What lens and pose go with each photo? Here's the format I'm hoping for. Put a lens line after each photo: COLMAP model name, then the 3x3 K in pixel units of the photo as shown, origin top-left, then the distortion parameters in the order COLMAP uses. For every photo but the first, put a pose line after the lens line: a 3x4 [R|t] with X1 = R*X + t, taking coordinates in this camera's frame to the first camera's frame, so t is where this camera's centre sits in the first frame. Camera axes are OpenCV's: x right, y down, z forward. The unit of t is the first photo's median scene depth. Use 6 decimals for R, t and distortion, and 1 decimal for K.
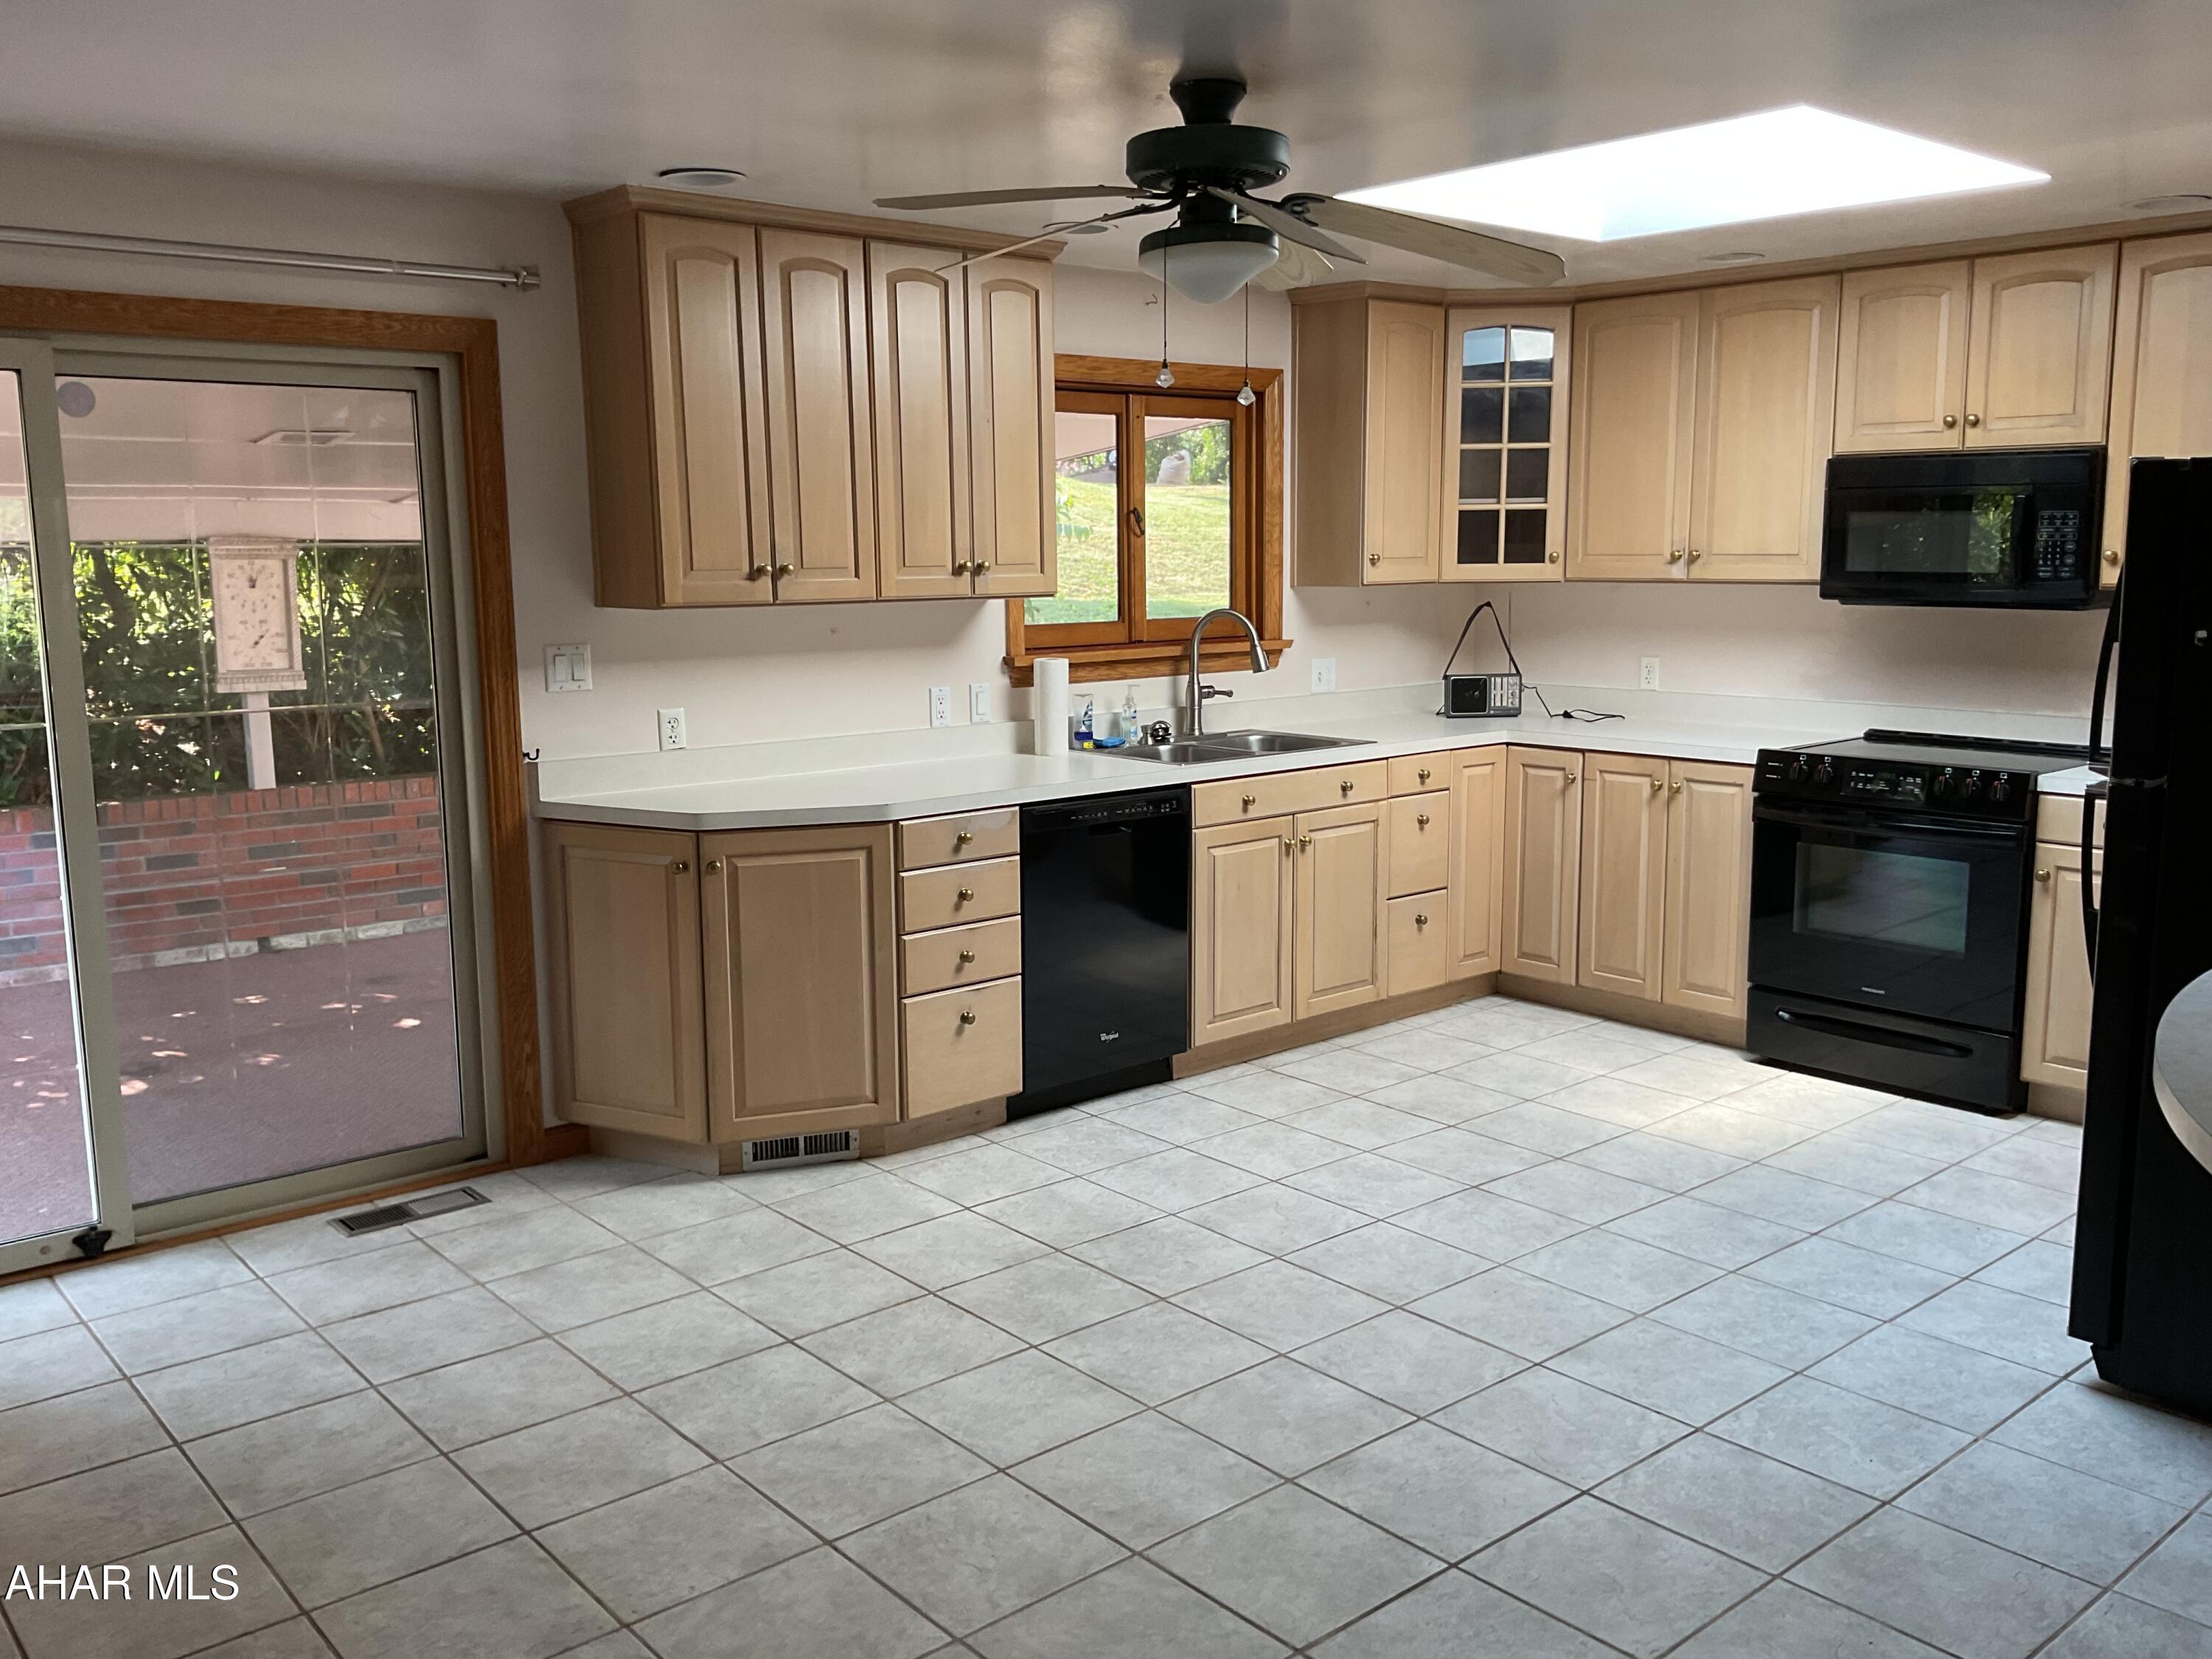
lens RADIAL K [[1840.9, 0, 1094.3], [0, 1840.9, 822.8], [0, 0, 1]] dist [0.070335, -0.110070]
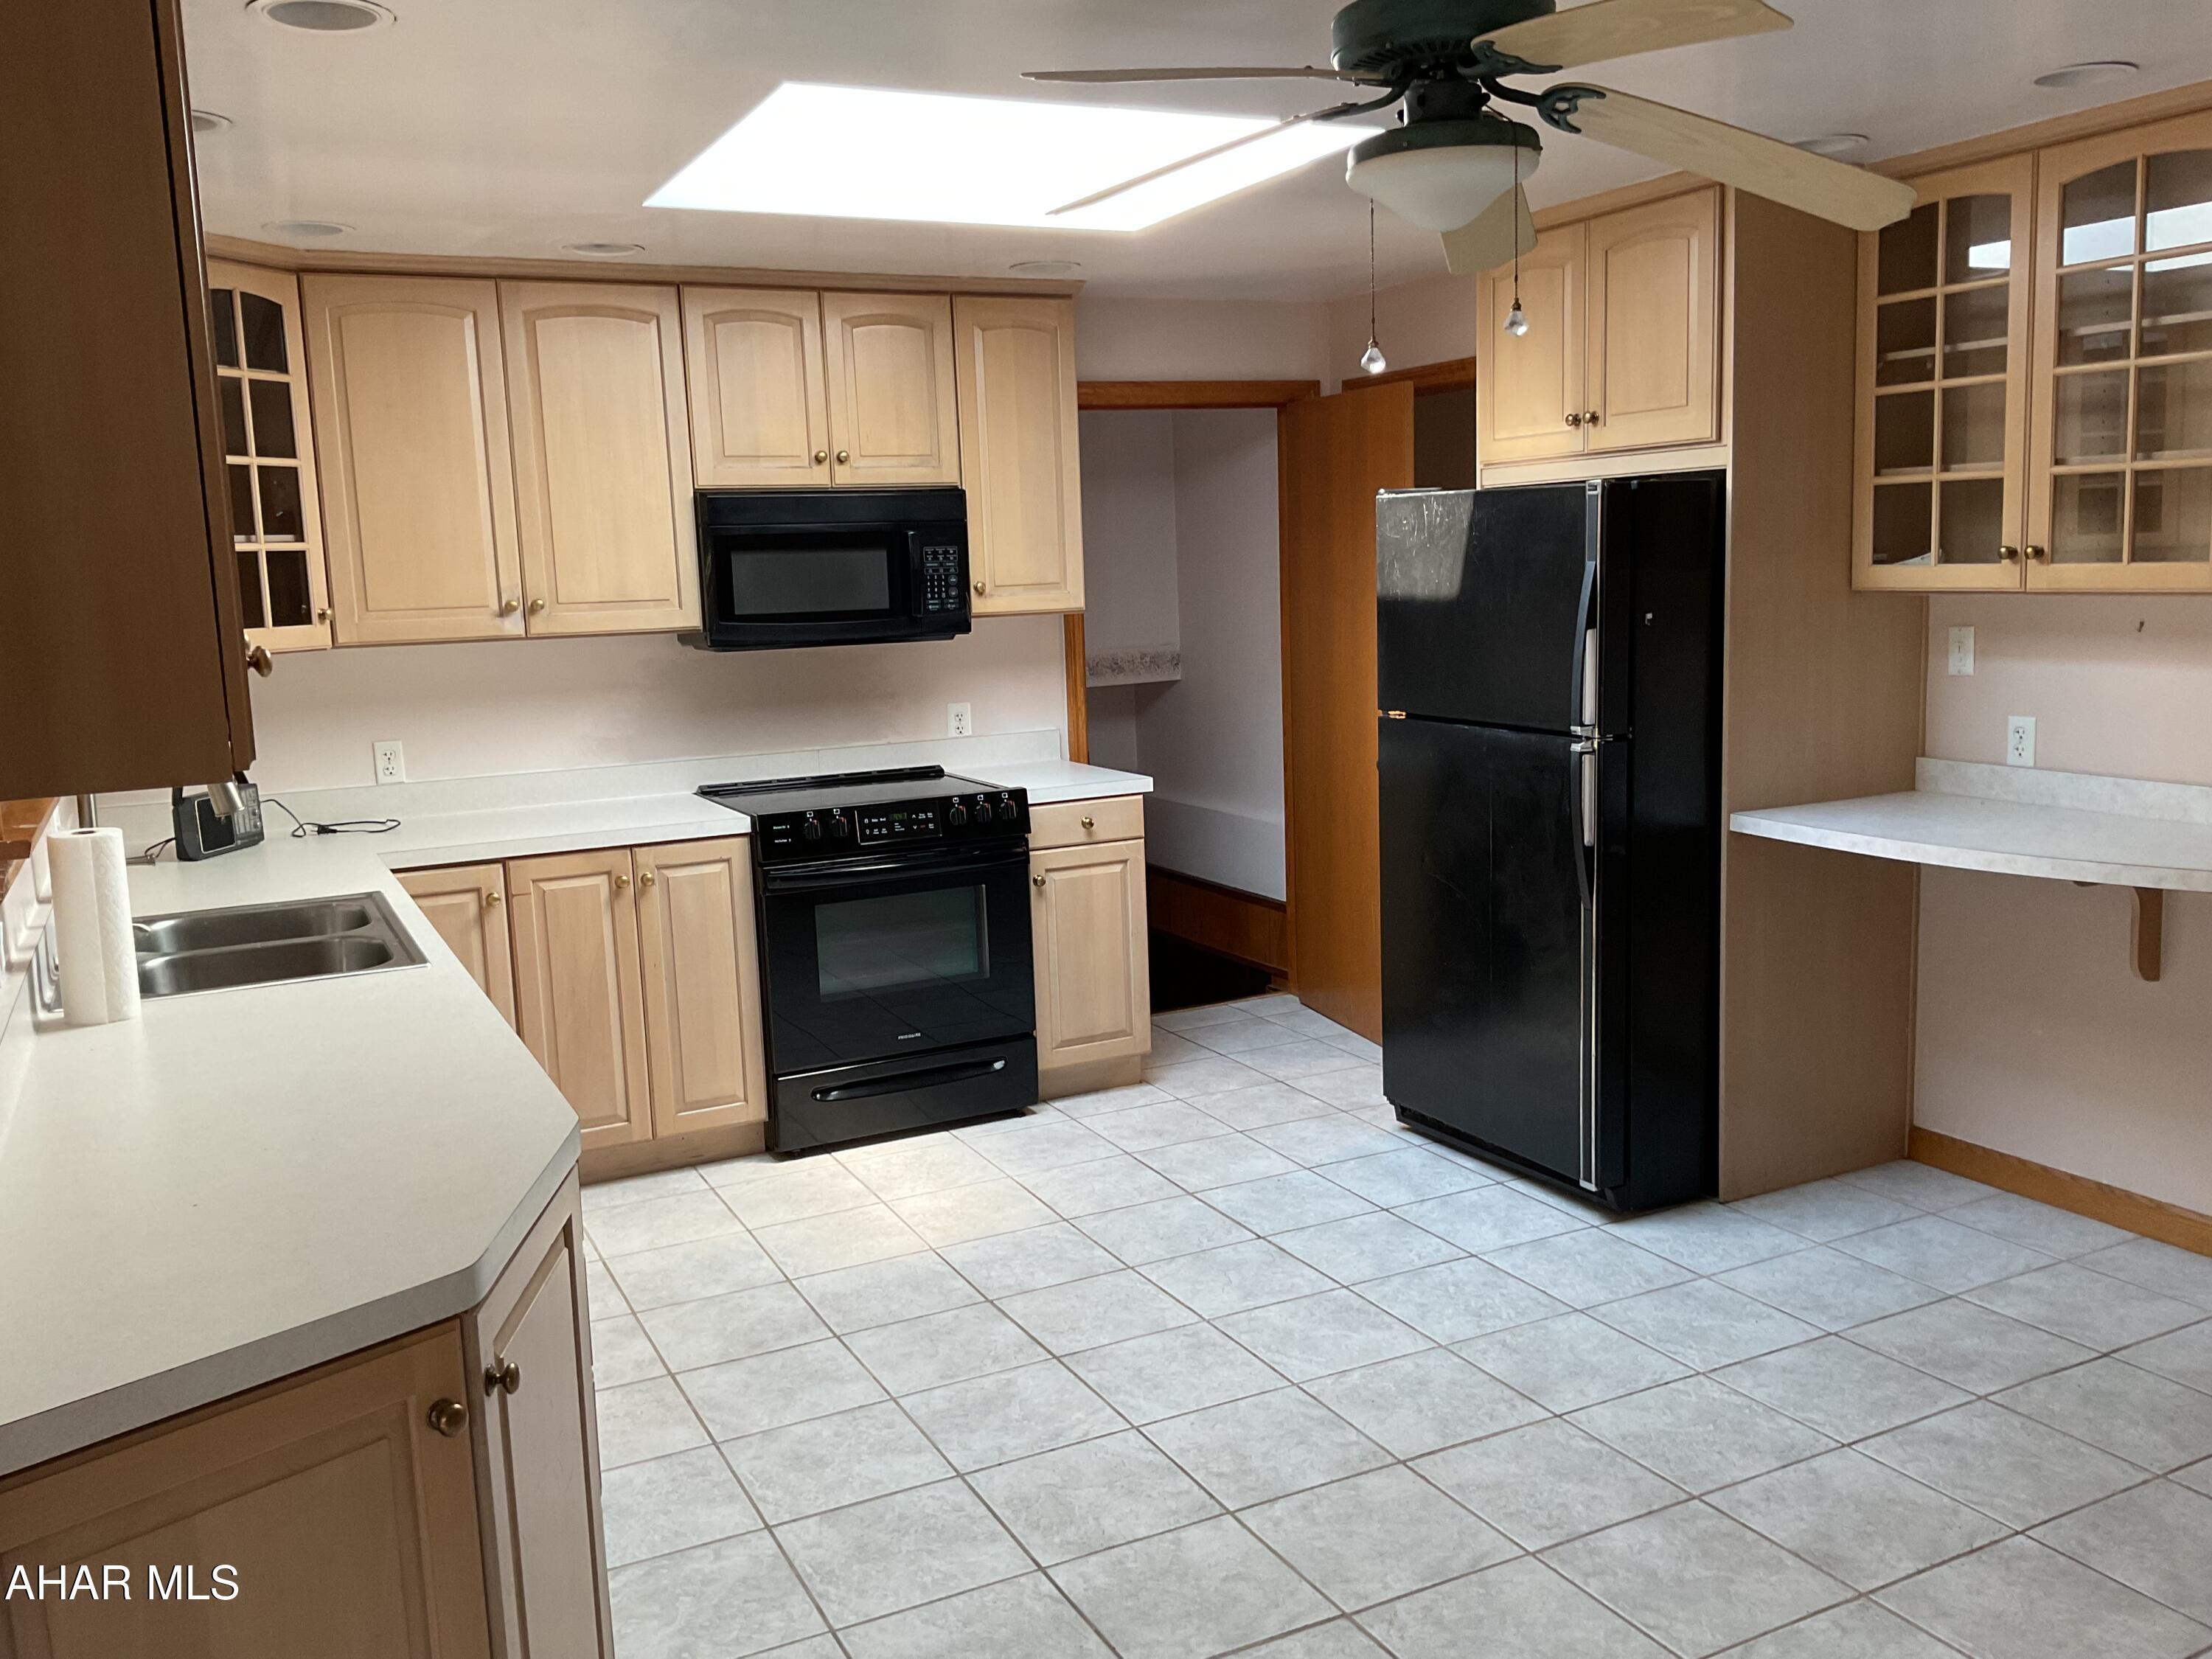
lens RADIAL K [[1840.9, 0, 1095.0], [0, 1840.9, 822.7], [0, 0, 1]] dist [0.070335, -0.110070]
pose [[0.240028, -0.141974, 0.960328, -0.492114], [0.183006, 0.978128, 0.098864, -0.101584], [-0.953360, 0.152016, 0.260761, 0.668174]]
